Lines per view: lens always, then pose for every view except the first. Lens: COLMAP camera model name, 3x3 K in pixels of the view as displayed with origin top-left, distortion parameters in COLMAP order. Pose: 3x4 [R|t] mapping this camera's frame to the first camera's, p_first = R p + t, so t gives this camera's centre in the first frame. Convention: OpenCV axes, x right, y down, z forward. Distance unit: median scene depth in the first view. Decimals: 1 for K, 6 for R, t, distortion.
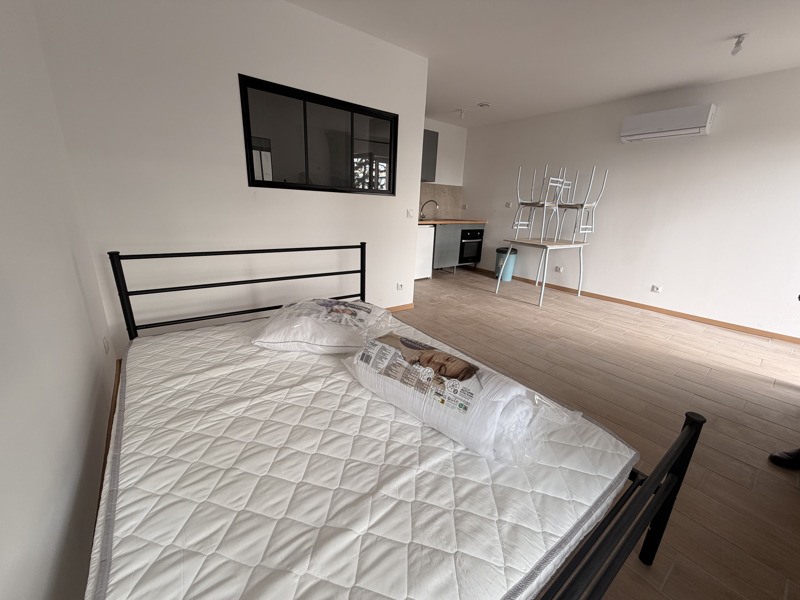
lens RADIAL K [[319.1, 0, 398.8], [0, 319.1, 298.7], [0, 0, 1]] dist [0.001963, 0.000200]
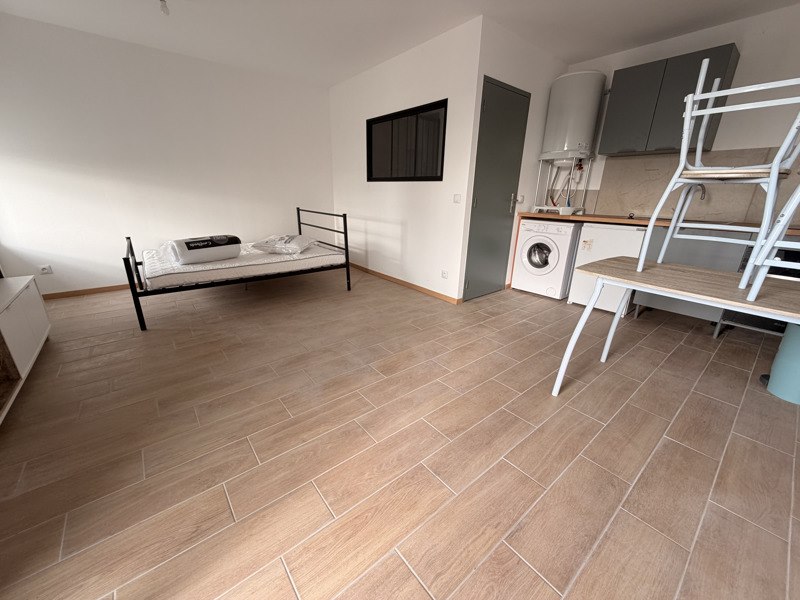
lens RADIAL K [[319.1, 0, 398.8], [0, 319.1, 298.7], [0, 0, 1]] dist [0.001963, 0.000200]
pose [[0.031070, 0.276938, -0.960385, 0.798715], [-0.303344, 0.918143, 0.254943, -0.147948], [0.952374, 0.283406, 0.112534, 0.651830]]
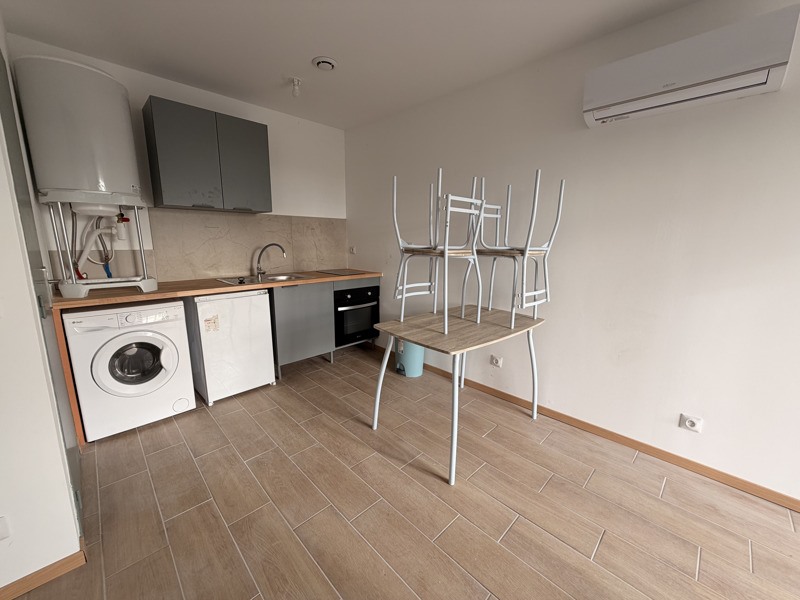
lens RADIAL K [[318.0, 0, 400.0], [0, 318.0, 300.0], [0, 0, 1]] dist [0.000282, 0.000148]
pose [[0.992384, -0.051127, 0.112072, 0.318503], [0.061236, 0.994174, -0.088700, -0.179333], [-0.106885, 0.094887, 0.989733, 0.527342]]
